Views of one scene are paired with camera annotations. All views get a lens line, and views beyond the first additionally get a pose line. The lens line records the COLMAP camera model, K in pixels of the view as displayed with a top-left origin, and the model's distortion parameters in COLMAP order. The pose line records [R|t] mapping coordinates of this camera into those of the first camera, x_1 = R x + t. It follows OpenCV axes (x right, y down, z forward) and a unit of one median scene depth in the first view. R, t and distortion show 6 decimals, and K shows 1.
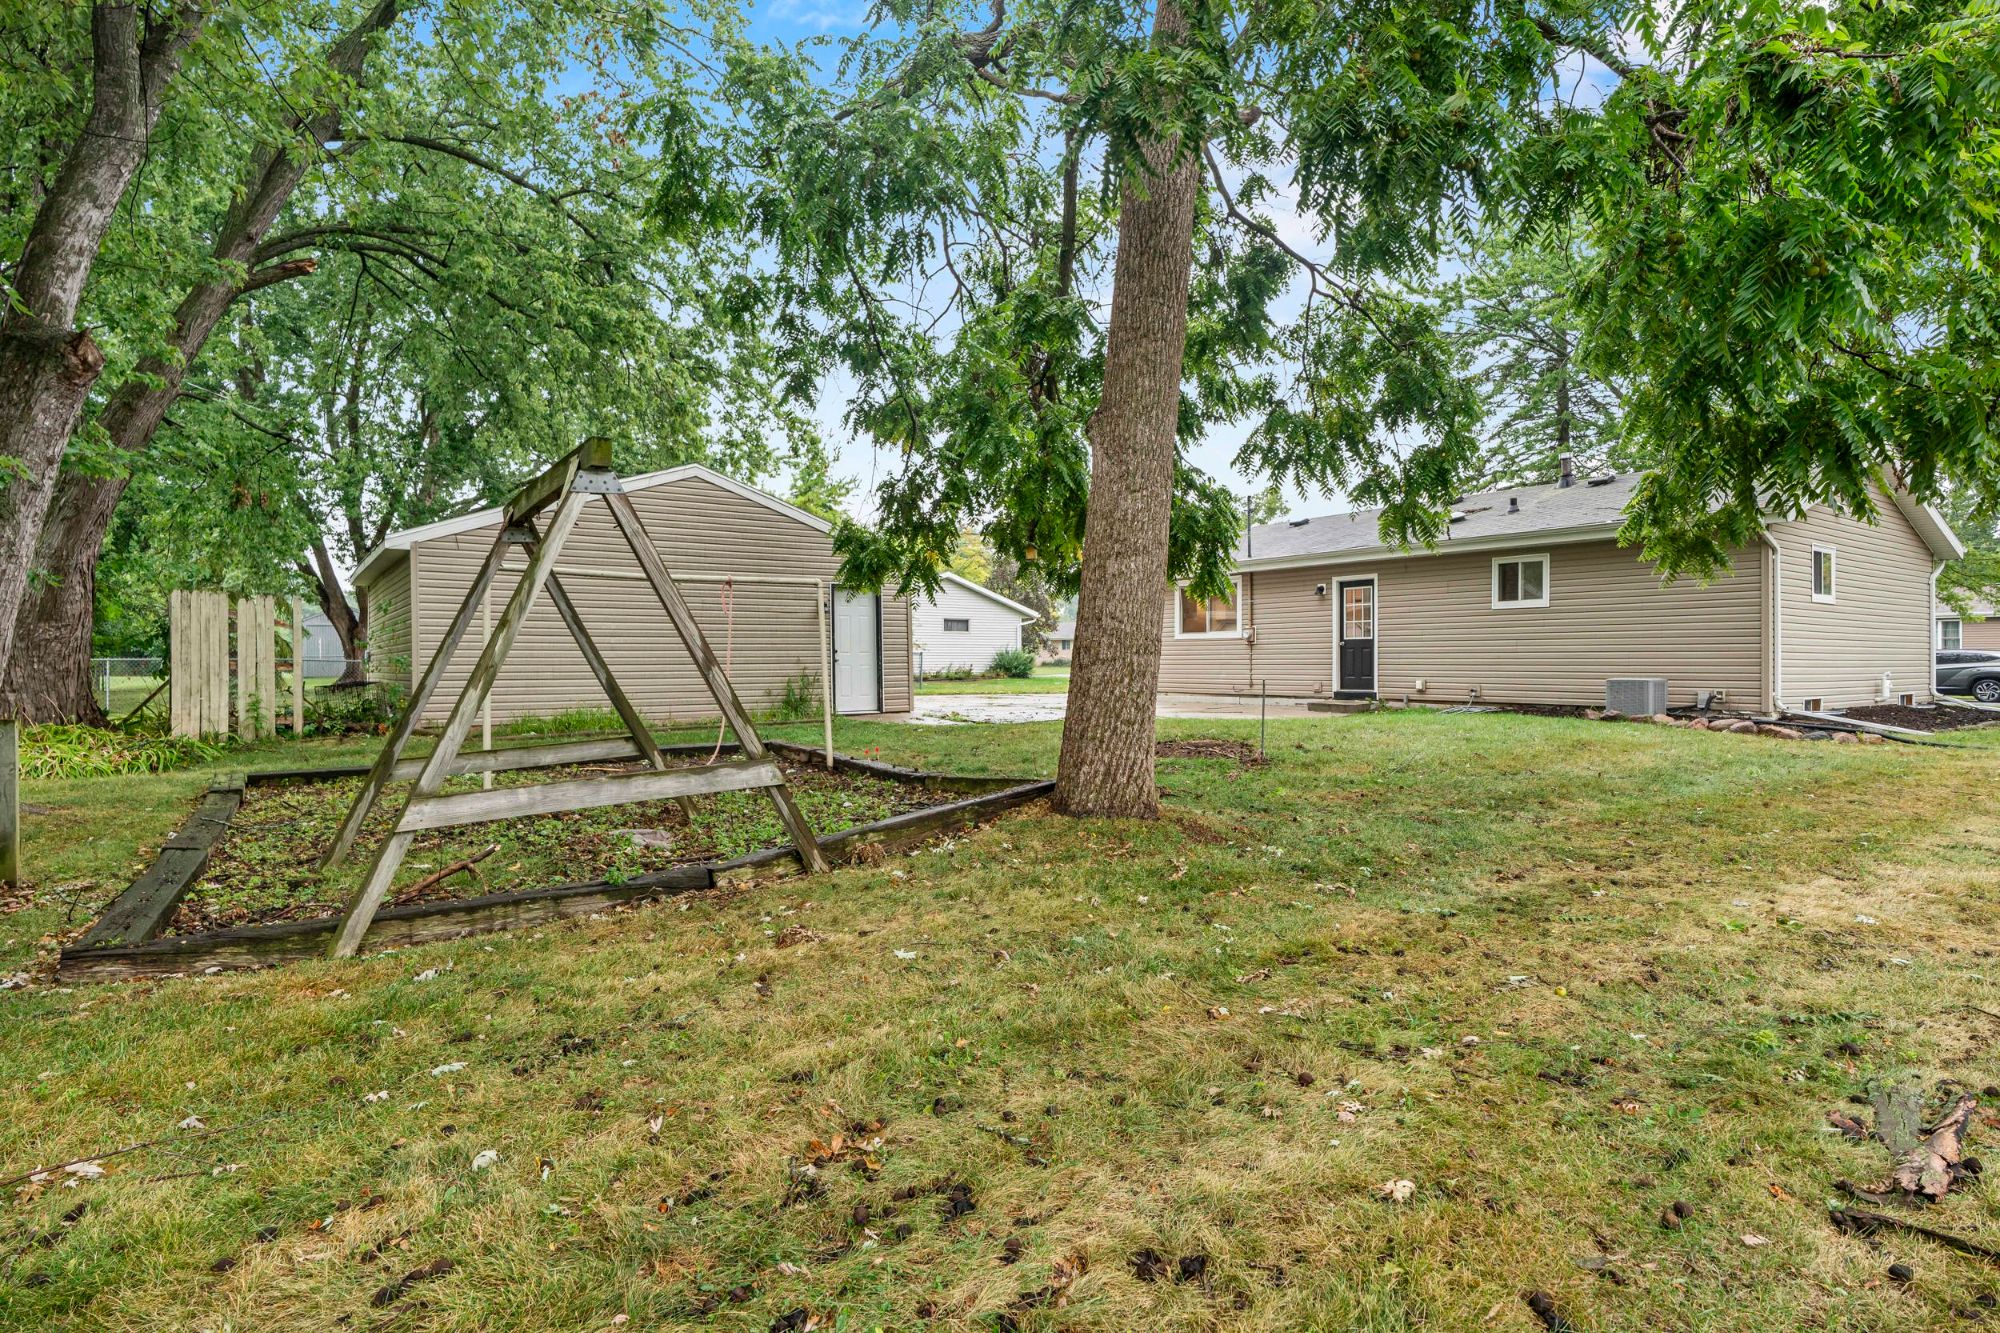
lens RADIAL K [[1069.2, 0, 999.0], [0, 1069.2, 661.0], [0, 0, 1]] dist [-0.000993, -0.000098]
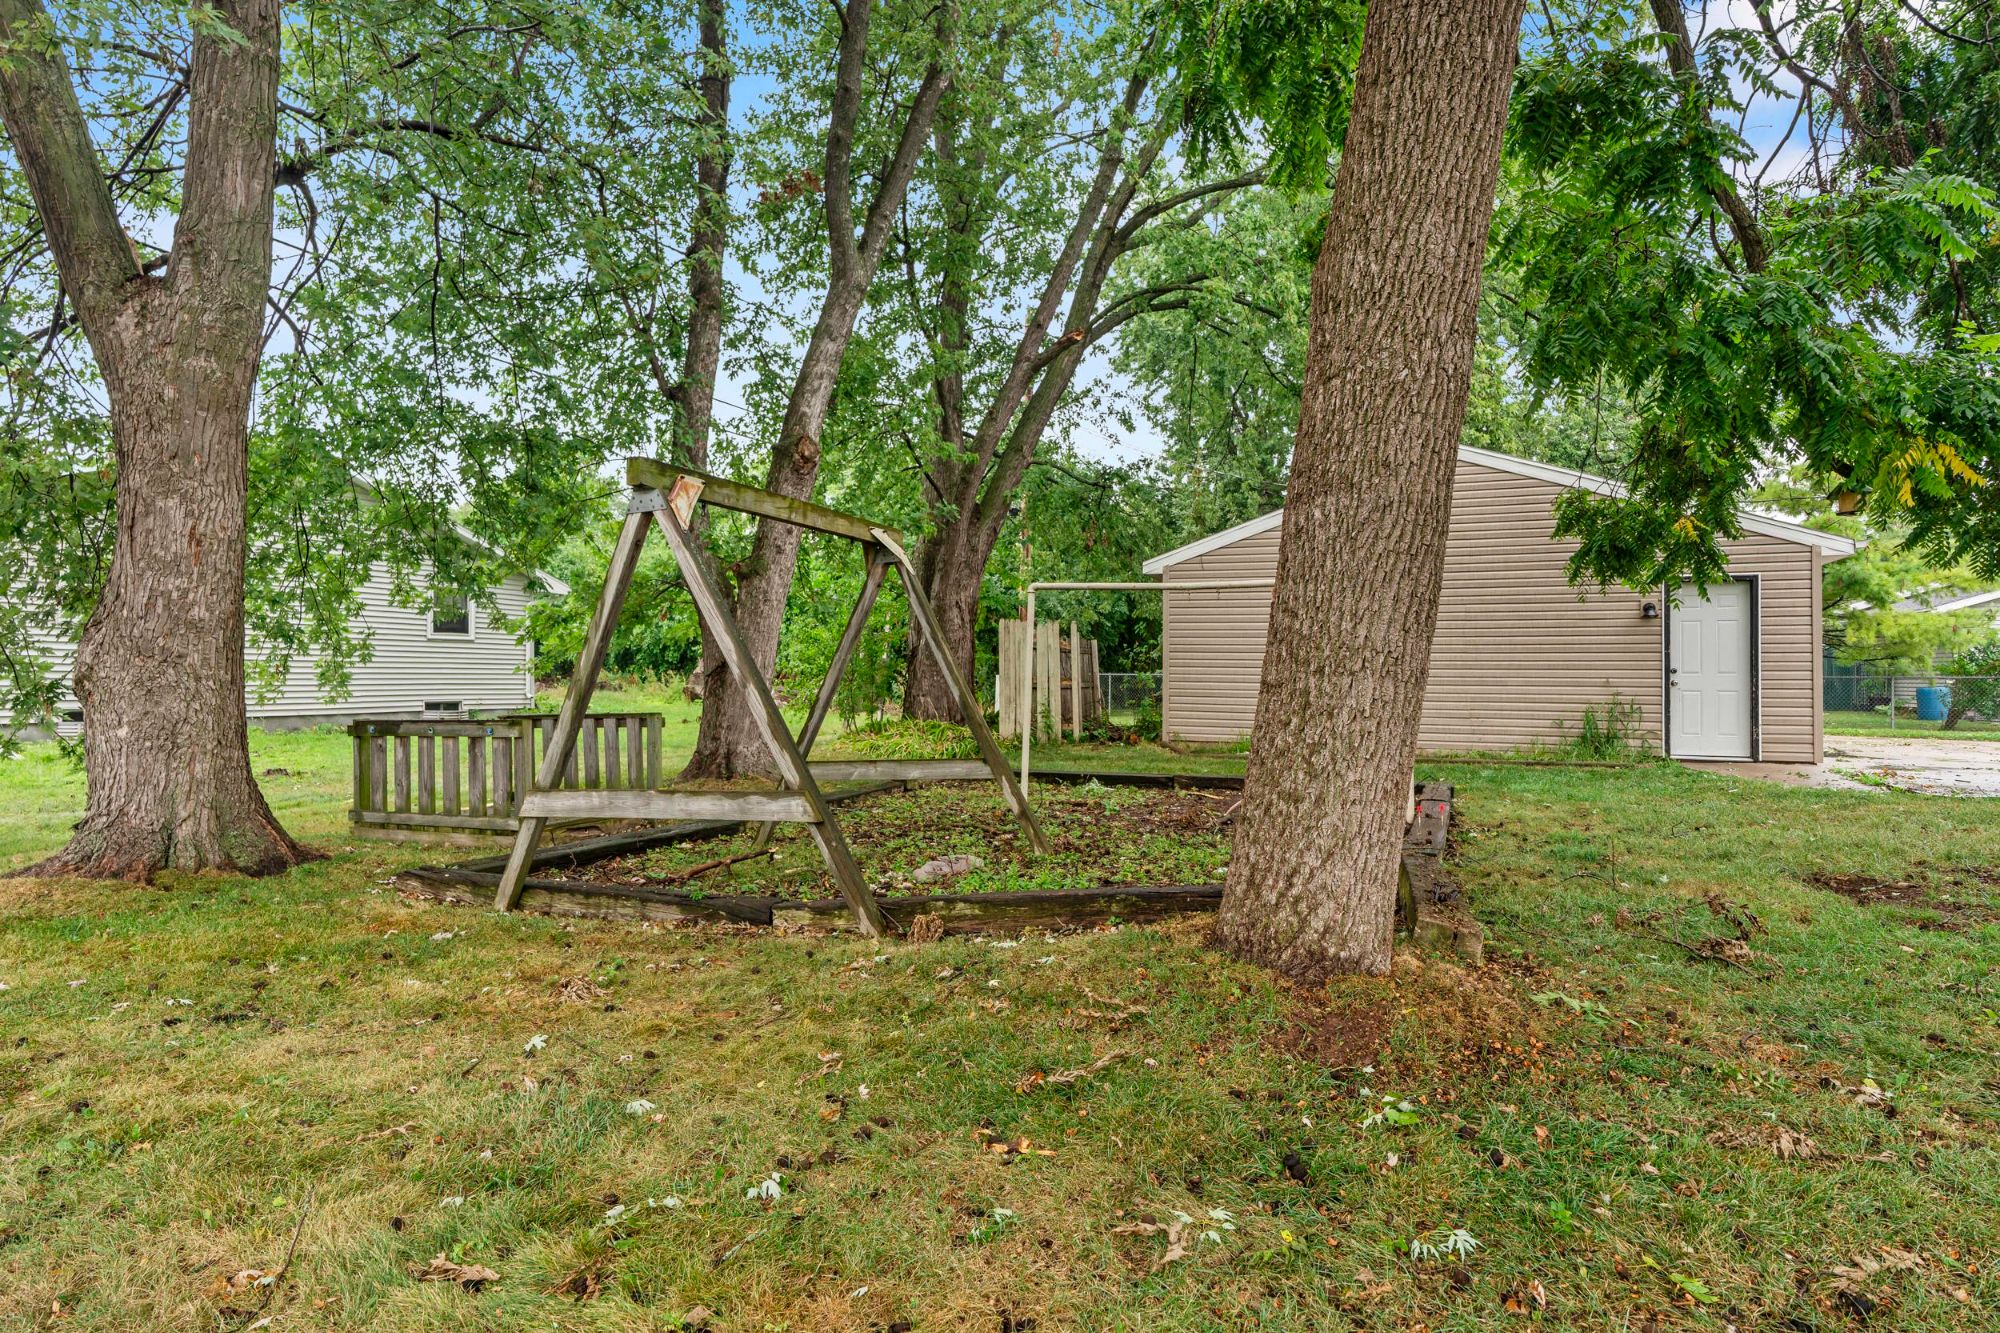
lens RADIAL K [[1069.2, 0, 999.6], [0, 1069.2, 667.2], [0, 0, 1]] dist [-0.000993, -0.000098]
pose [[0.524580, 0.002088, -0.851359, 0.515614], [-0.011824, 0.999918, -0.004833, -0.006080], [0.851279, 0.012602, 0.524562, 0.573232]]
